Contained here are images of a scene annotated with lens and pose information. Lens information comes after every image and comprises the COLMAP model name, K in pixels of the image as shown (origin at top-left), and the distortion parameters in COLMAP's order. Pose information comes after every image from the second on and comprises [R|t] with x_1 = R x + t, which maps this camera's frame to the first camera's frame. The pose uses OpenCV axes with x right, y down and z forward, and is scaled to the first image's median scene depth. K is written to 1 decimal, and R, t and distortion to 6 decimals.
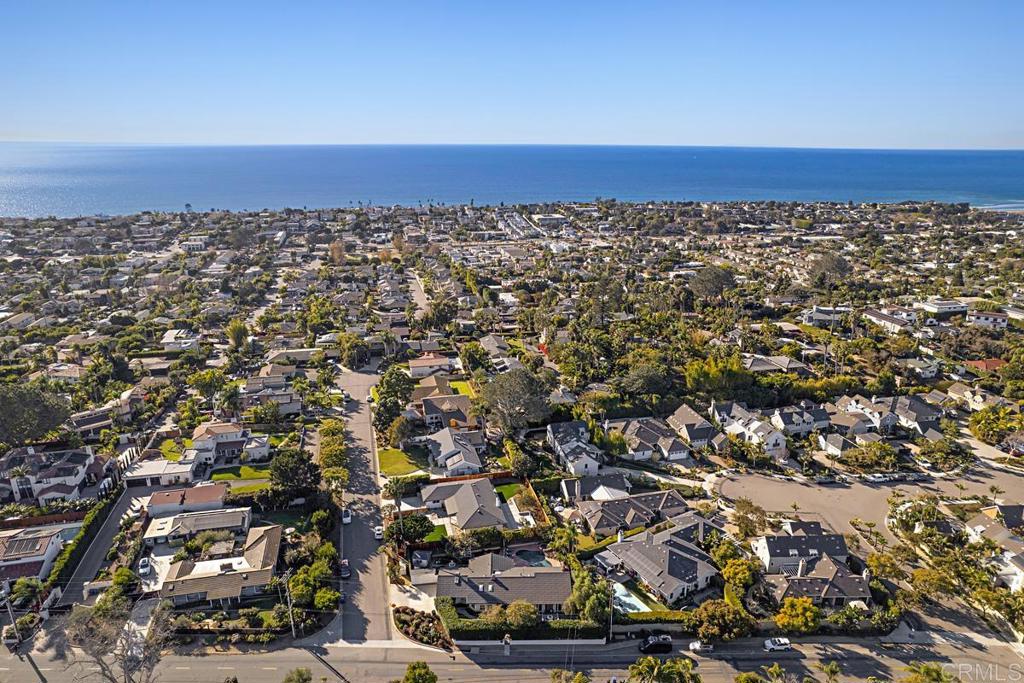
lens RADIAL K [[657.2, 0, 512.0], [0, 657.2, 341.5], [0, 0, 1]] dist [-0.080634, 0.071887]
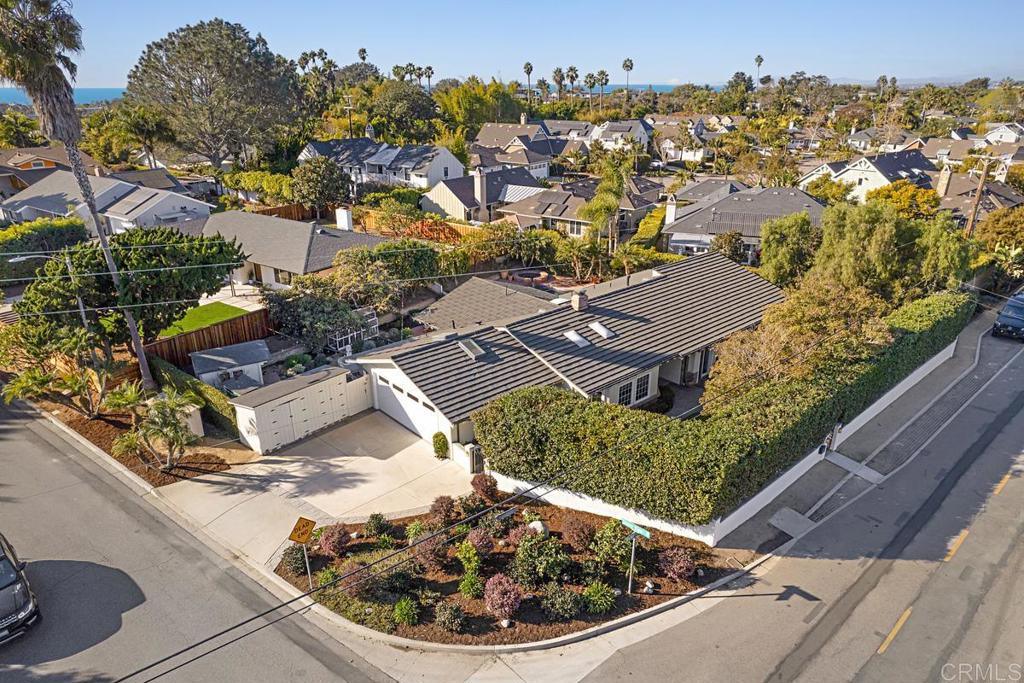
lens RADIAL K [[657.2, 0, 512.0], [0, 657.2, 341.5], [0, 0, 1]] dist [-0.080634, 0.071887]
pose [[0.759263, -0.245308, 0.602779, -0.183248], [0.195462, 0.969431, 0.148316, 0.275903], [-0.620736, 0.005210, 0.784002, 0.666745]]
